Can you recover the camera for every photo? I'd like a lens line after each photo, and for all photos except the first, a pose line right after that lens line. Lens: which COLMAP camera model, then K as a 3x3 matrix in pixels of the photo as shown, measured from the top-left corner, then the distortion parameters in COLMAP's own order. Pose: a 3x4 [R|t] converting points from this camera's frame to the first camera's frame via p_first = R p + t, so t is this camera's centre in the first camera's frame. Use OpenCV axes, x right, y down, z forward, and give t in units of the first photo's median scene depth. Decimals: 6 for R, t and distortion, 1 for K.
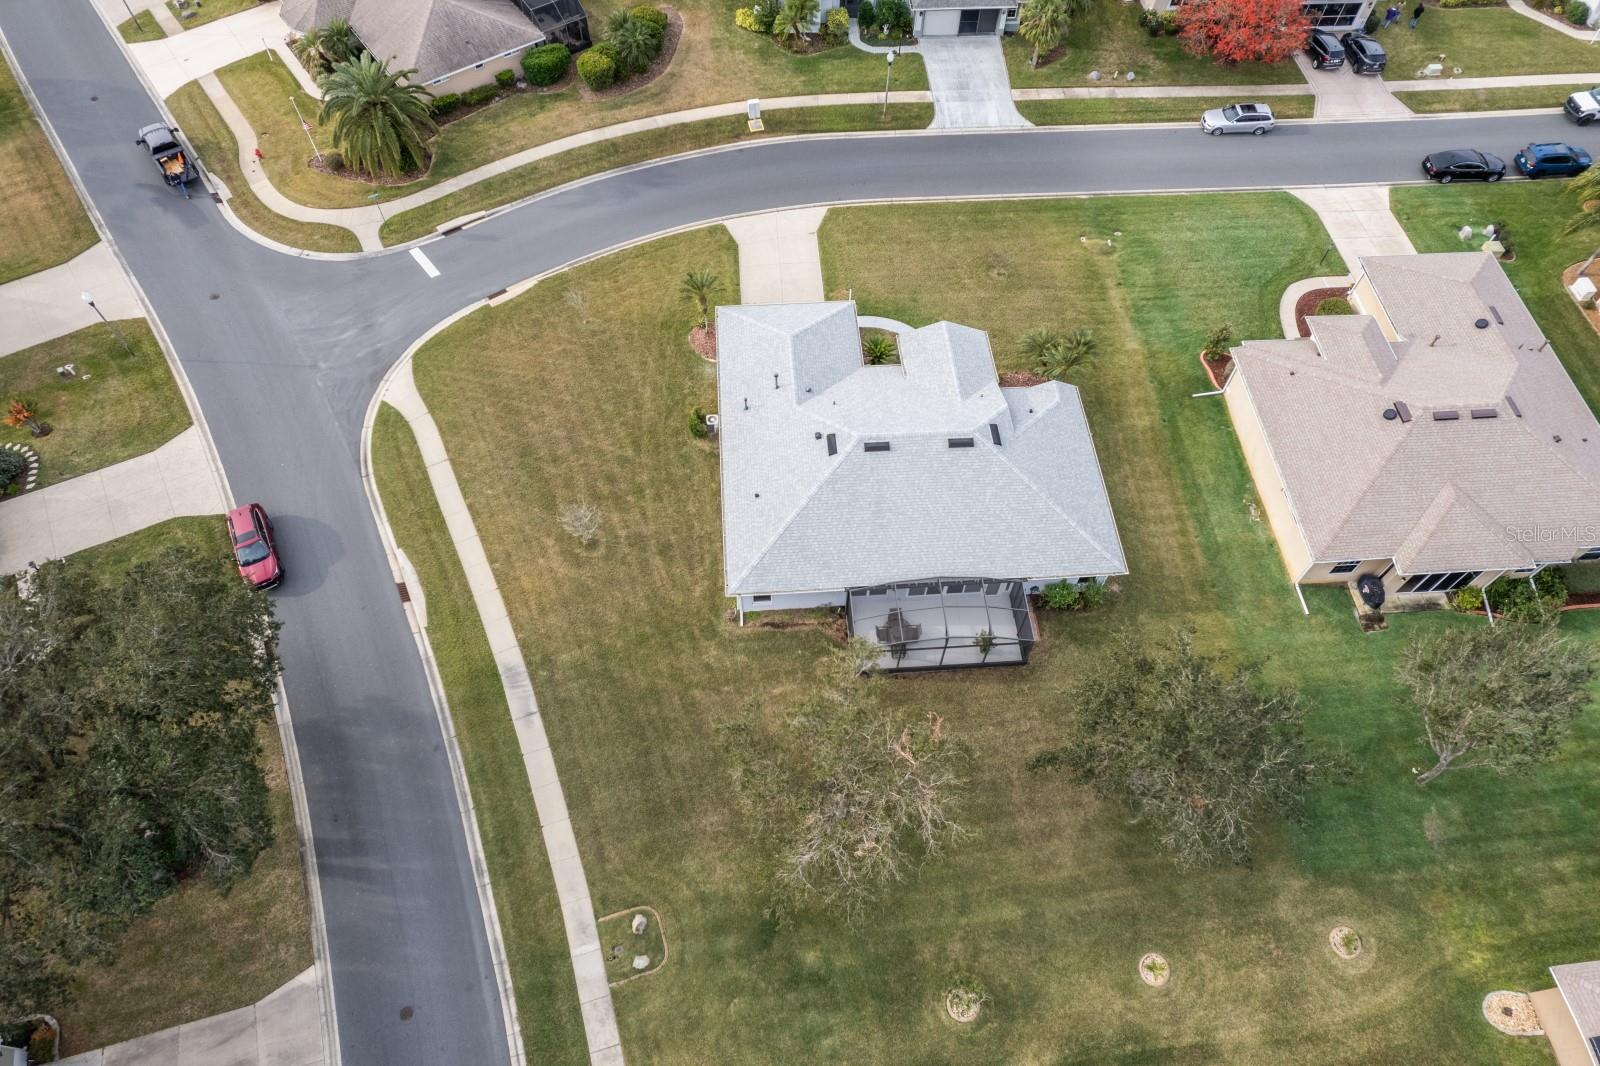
lens RADIAL K [[1028.5, 0, 799.5], [0, 1028.5, 548.0], [0, 0, 1]] dist [-0.069832, 0.065912]
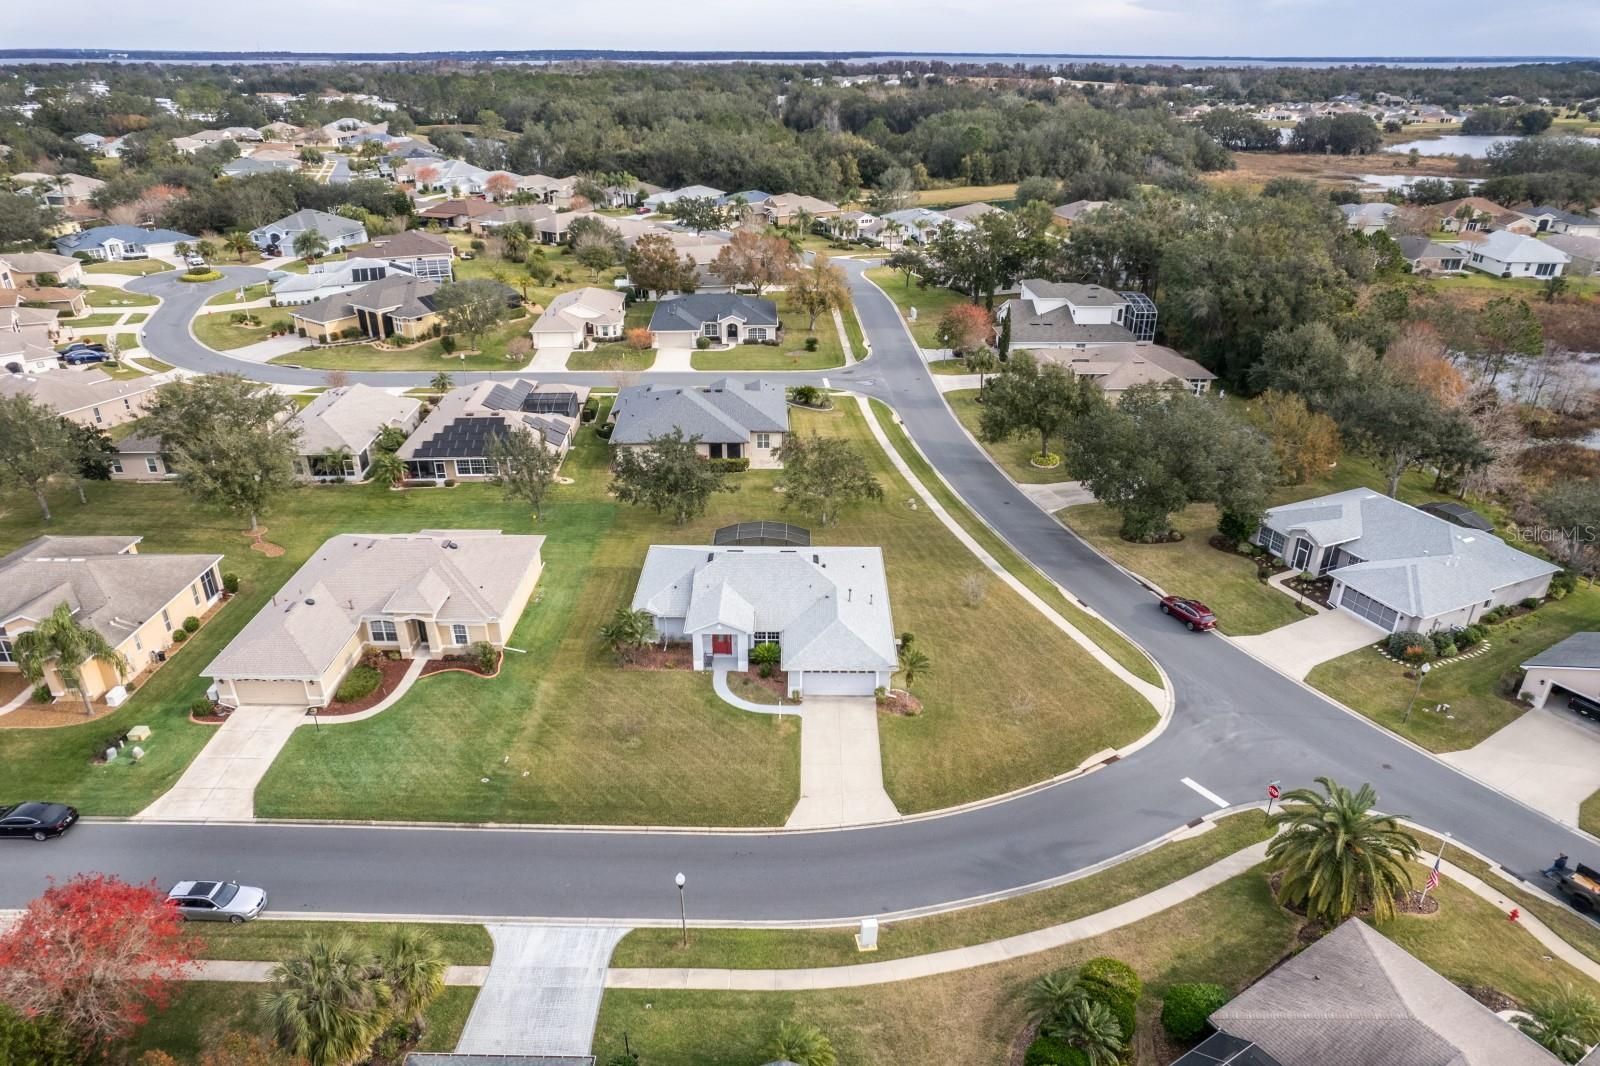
lens RADIAL K [[1028.5, 0, 807.2], [0, 1028.5, 521.0], [0, 0, 1]] dist [-0.069832, 0.065912]
pose [[-0.997478, -0.042537, 0.056815, -0.039679], [0.051370, 0.119674, 0.991483, -1.573375], [-0.048974, 0.991902, -0.117187, 1.061678]]
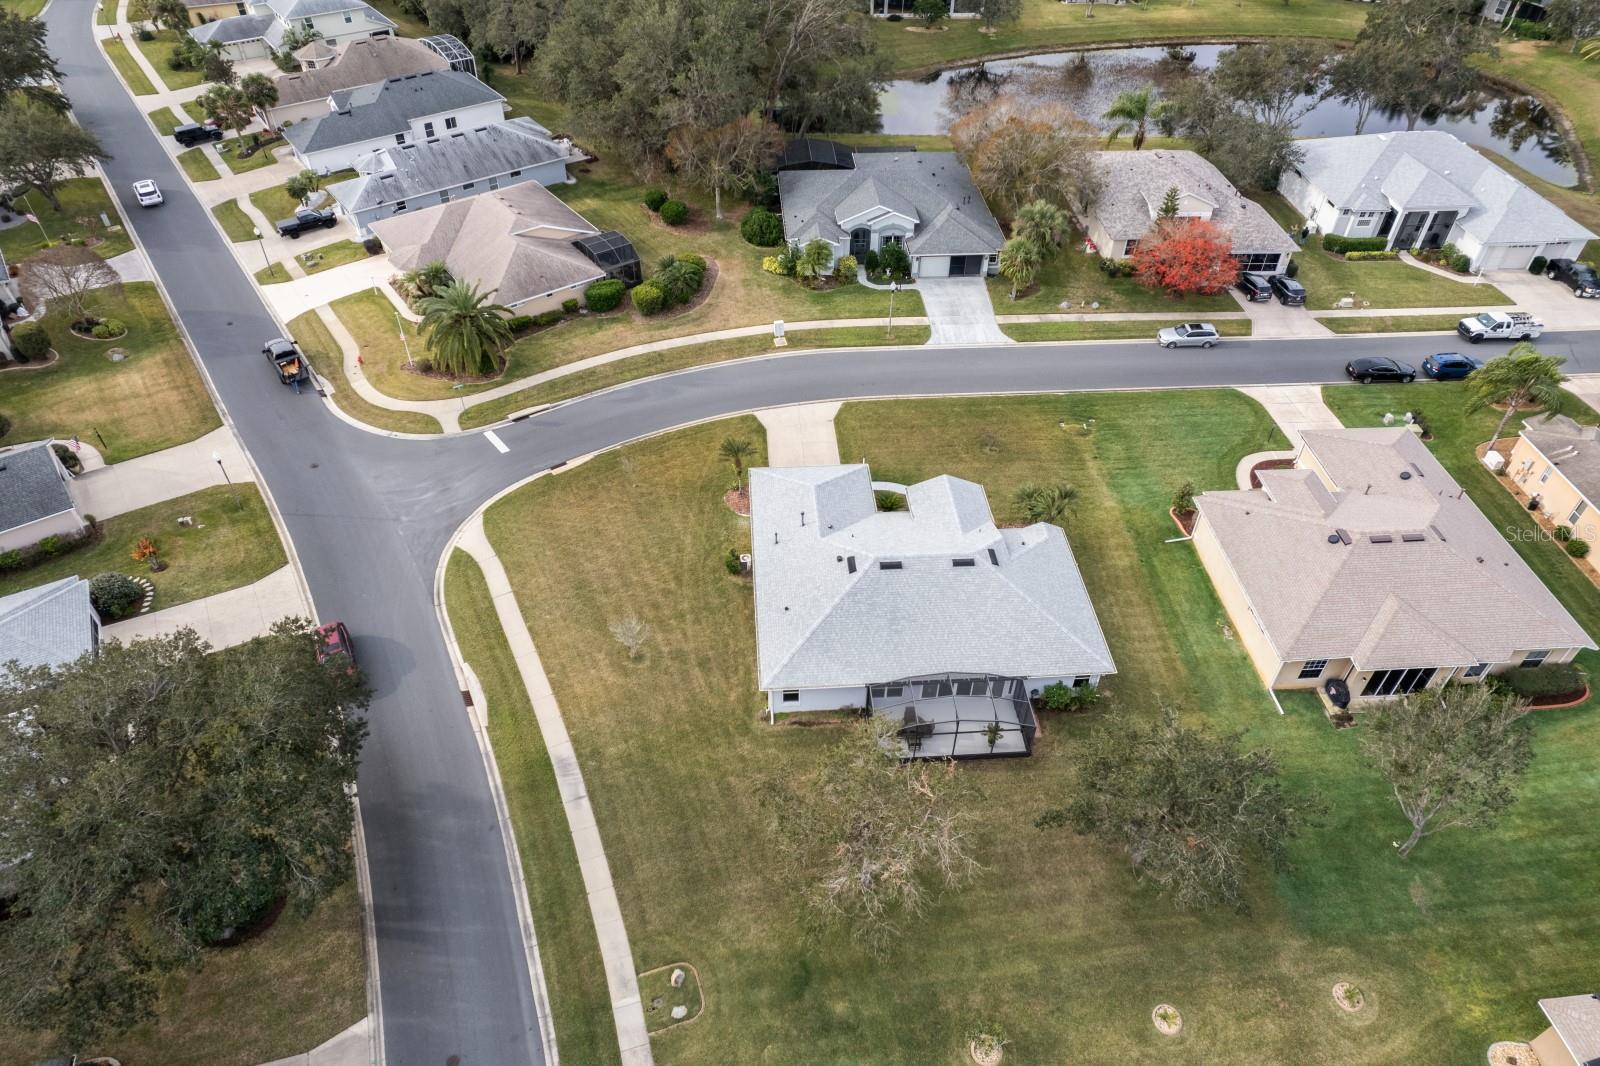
lens RADIAL K [[1028.5, 0, 799.1], [0, 1028.5, 545.5], [0, 0, 1]] dist [-0.069832, 0.065912]
pose [[0.999989, -0.000053, -0.004728, -0.020895], [-0.001211, 0.963706, -0.266965, 0.175857], [0.004570, 0.266967, 0.963695, -0.113181]]
